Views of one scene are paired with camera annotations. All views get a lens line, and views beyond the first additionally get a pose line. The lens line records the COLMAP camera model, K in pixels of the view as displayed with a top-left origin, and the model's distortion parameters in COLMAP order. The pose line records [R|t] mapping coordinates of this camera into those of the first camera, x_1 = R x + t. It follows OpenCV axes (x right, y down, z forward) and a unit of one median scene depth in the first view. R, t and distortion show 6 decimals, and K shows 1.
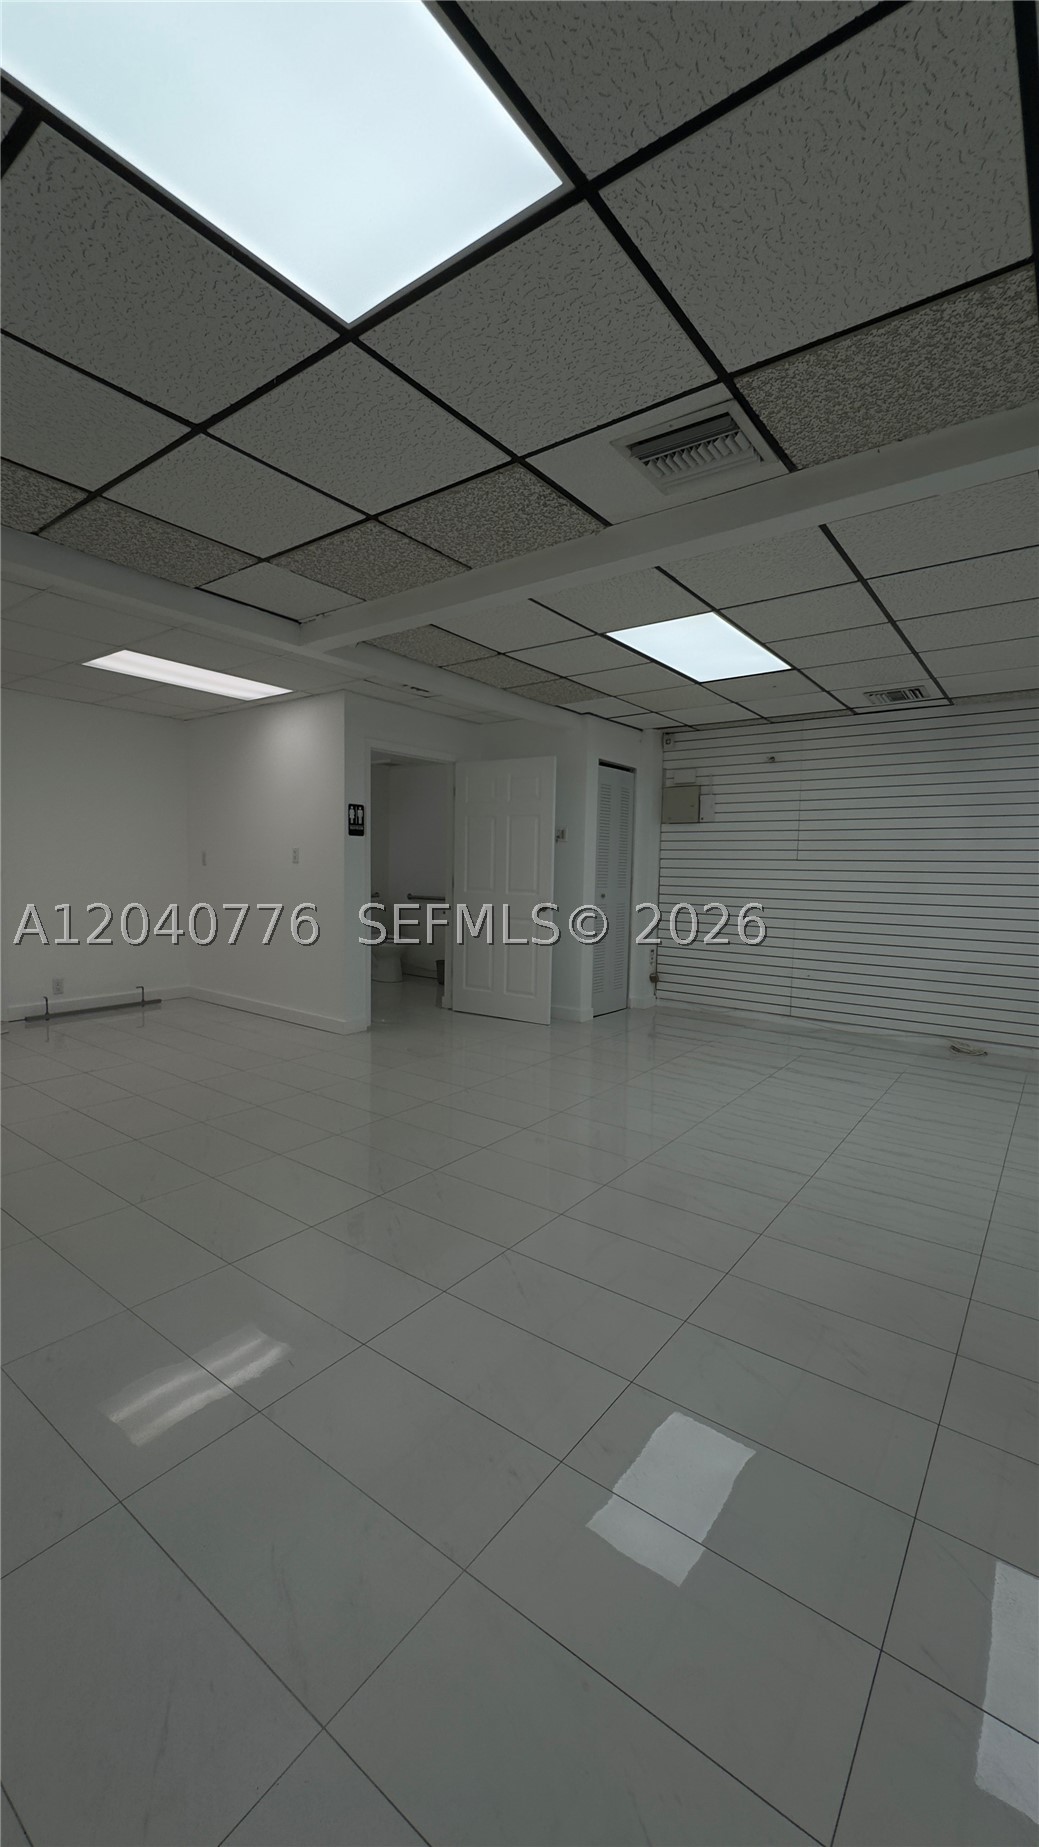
lens RADIAL K [[739.6, 0, 517.7], [0, 739.6, 924.9], [0, 0, 1]] dist [-0.000195, 0.001138]
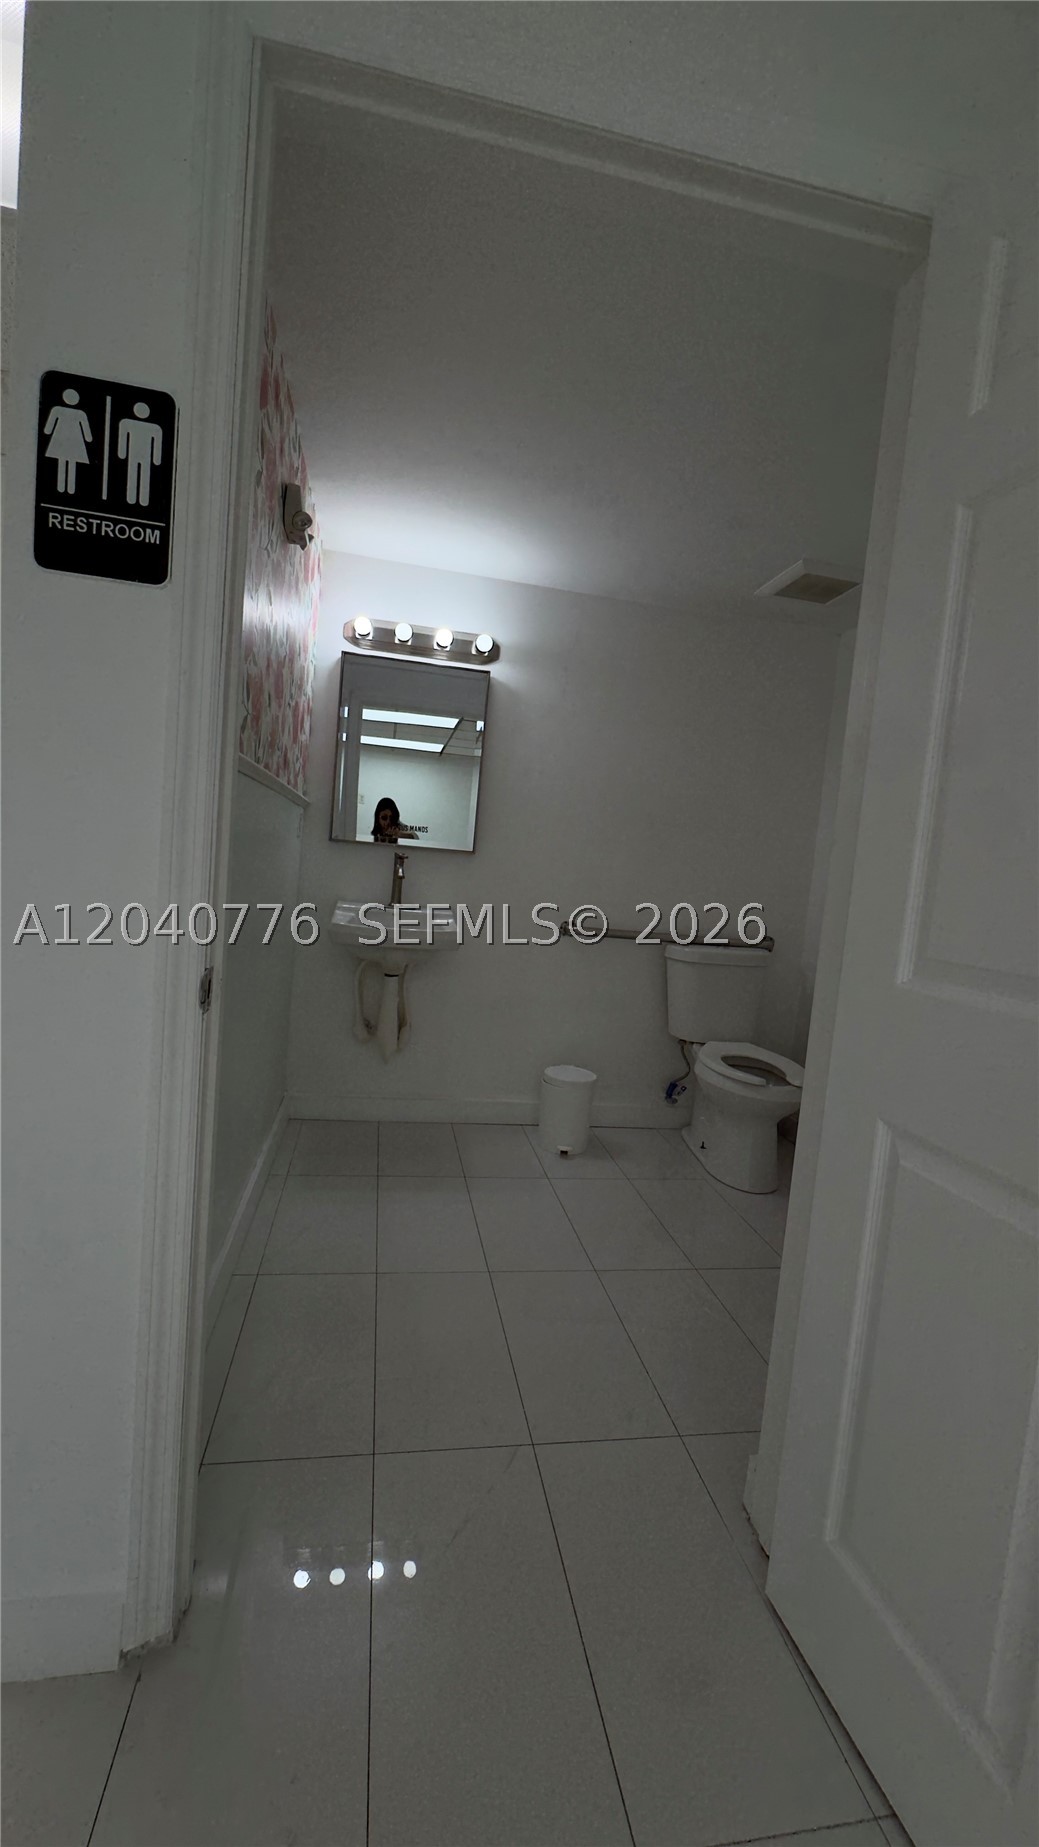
lens RADIAL K [[739.6, 0, 517.5], [0, 739.6, 922.5], [0, 0, 1]] dist [-0.000195, 0.001138]
pose [[0.730248, 0.093878, -0.676701, -0.026929], [-0.123774, 0.992302, 0.004093, -0.054291], [0.671876, 0.080770, 0.736246, 0.948953]]
